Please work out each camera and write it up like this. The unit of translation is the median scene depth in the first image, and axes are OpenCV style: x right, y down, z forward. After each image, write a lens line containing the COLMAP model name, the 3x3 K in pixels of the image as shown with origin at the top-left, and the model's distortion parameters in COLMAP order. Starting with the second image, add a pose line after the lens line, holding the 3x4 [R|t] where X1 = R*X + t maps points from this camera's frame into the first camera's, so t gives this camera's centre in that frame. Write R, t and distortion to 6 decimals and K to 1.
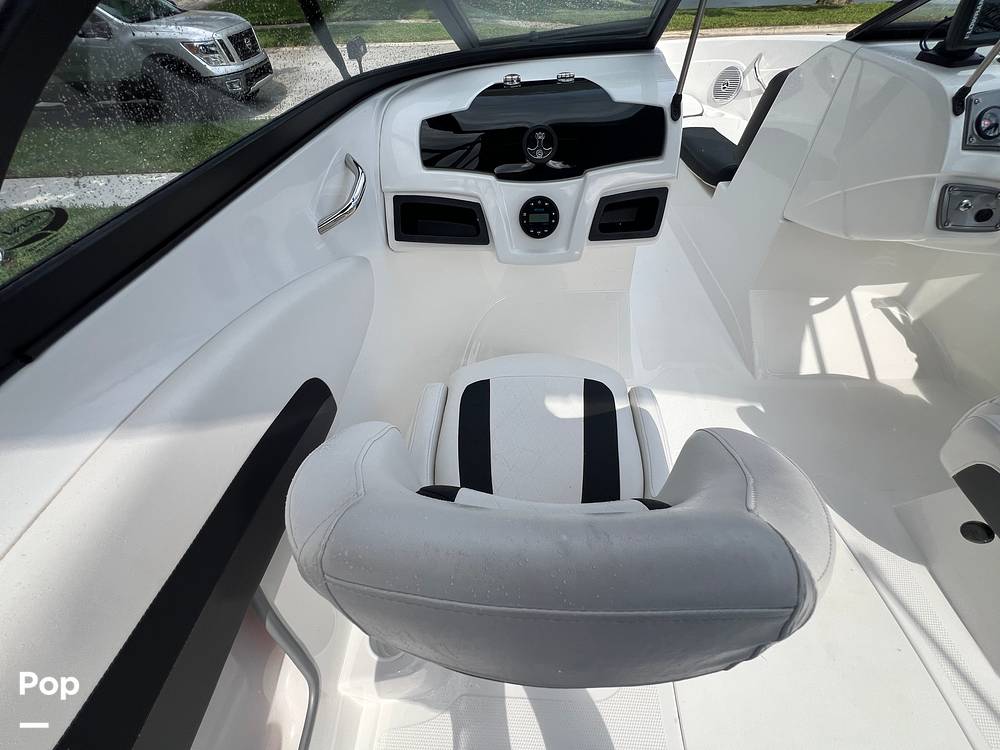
lens RADIAL K [[401.6, 0, 498.7], [0, 401.6, 373.6], [0, 0, 1]] dist [-0.002018, 0.000216]
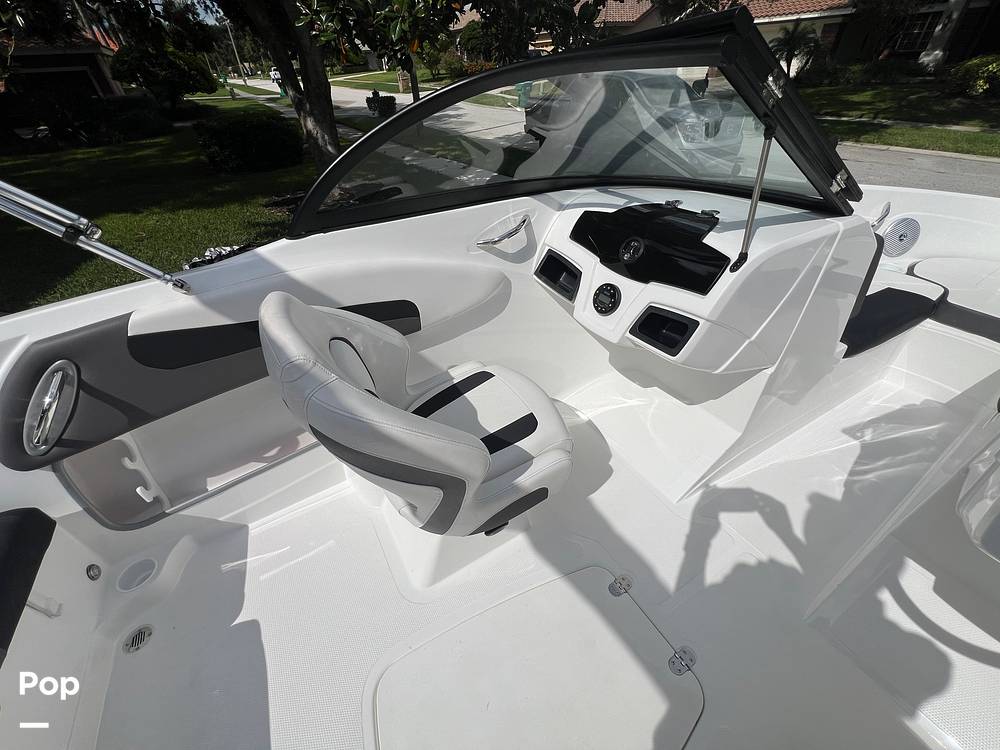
lens RADIAL K [[401.6, 0, 498.7], [0, 401.6, 373.6], [0, 0, 1]] dist [-0.002018, 0.000216]
pose [[0.552115, 0.528871, -0.644566, 0.816045], [-0.604628, 0.786279, 0.127242, -0.145890], [0.574103, 0.319470, 0.753886, -0.087864]]
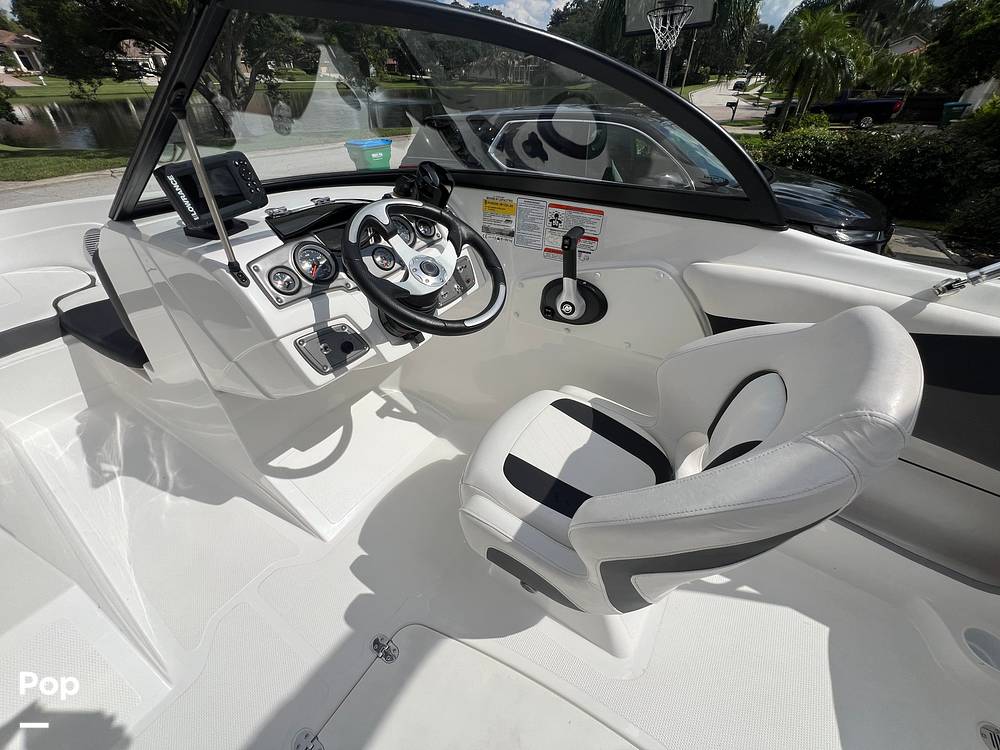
lens RADIAL K [[401.6, 0, 498.7], [0, 401.6, 373.6], [0, 0, 1]] dist [-0.002018, 0.000216]
pose [[0.503462, -0.481121, 0.717669, 0.555648], [0.618922, 0.780396, 0.088984, -0.168394], [-0.602878, 0.399381, 0.690676, 0.064505]]
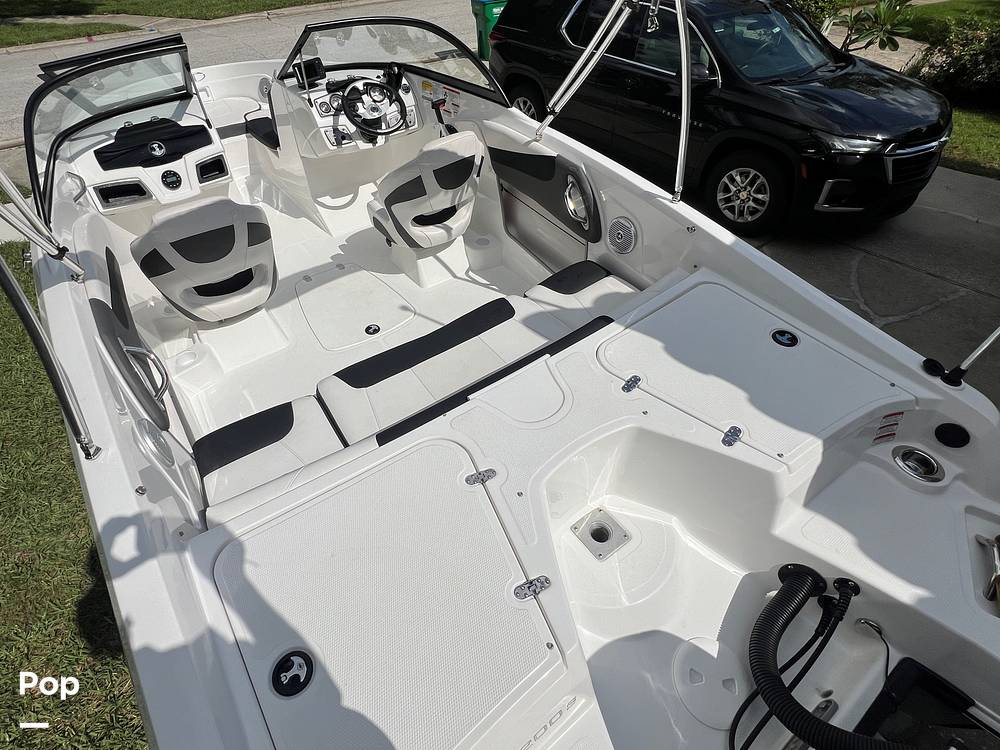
lens RADIAL K [[499.9, 0, 470.6], [0, 499.9, 367.2], [0, 0, 1]] dist [-0.001878, 0.000300]
pose [[0.795070, -0.410864, 0.446155, -0.232757], [0.439187, 0.897332, 0.043700, 1.096650], [-0.418304, 0.161201, 0.893888, -1.905854]]
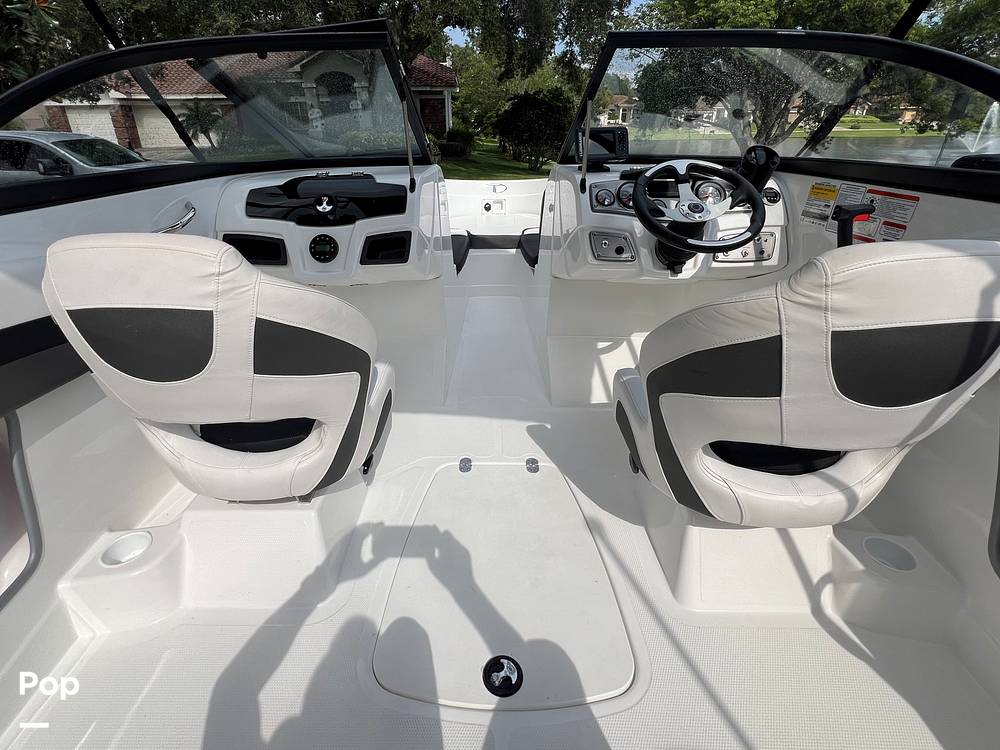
lens RADIAL K [[490.4, 0, 480.2], [0, 490.4, 335.7], [0, 0, 1]] dist [0.000314, 0.000882]
pose [[0.998994, 0.020167, 0.040060, 0.553888], [-0.001910, 0.911520, -0.411252, 0.566682], [-0.044810, 0.410762, 0.910641, -0.445156]]
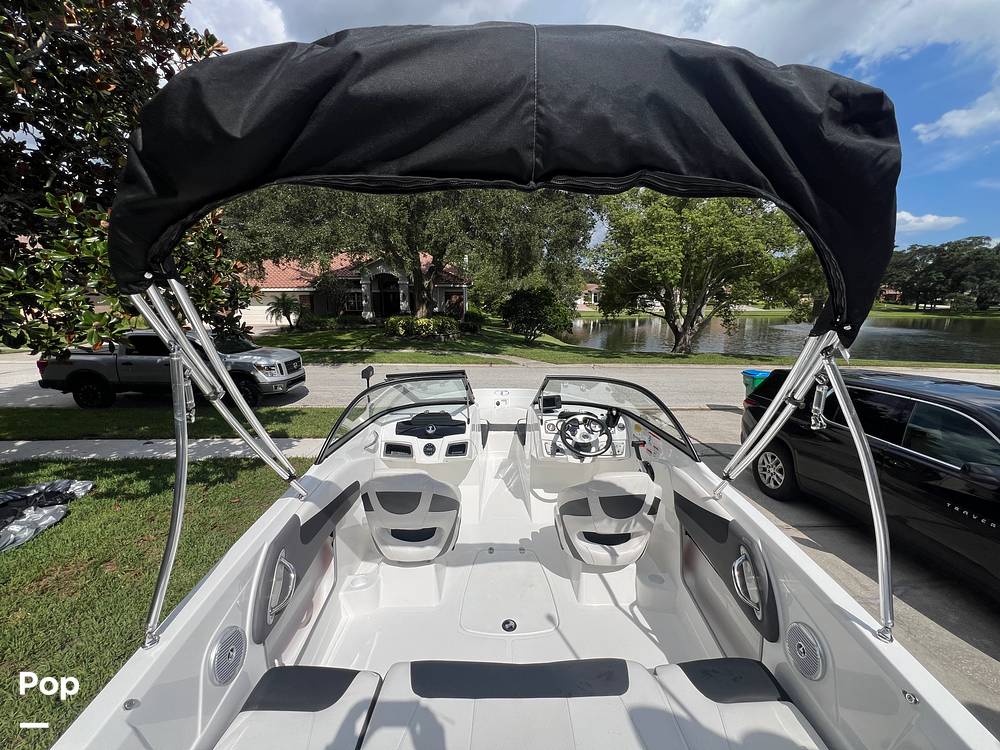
lens RADIAL K [[401.6, 0, 498.7], [0, 401.6, 373.6], [0, 0, 1]] dist [-0.002018, 0.000216]
pose [[0.997497, 0.033120, 0.062466, 0.409787], [0.011420, 0.796418, -0.604638, 1.023704], [-0.069775, 0.603838, 0.794047, -1.860598]]
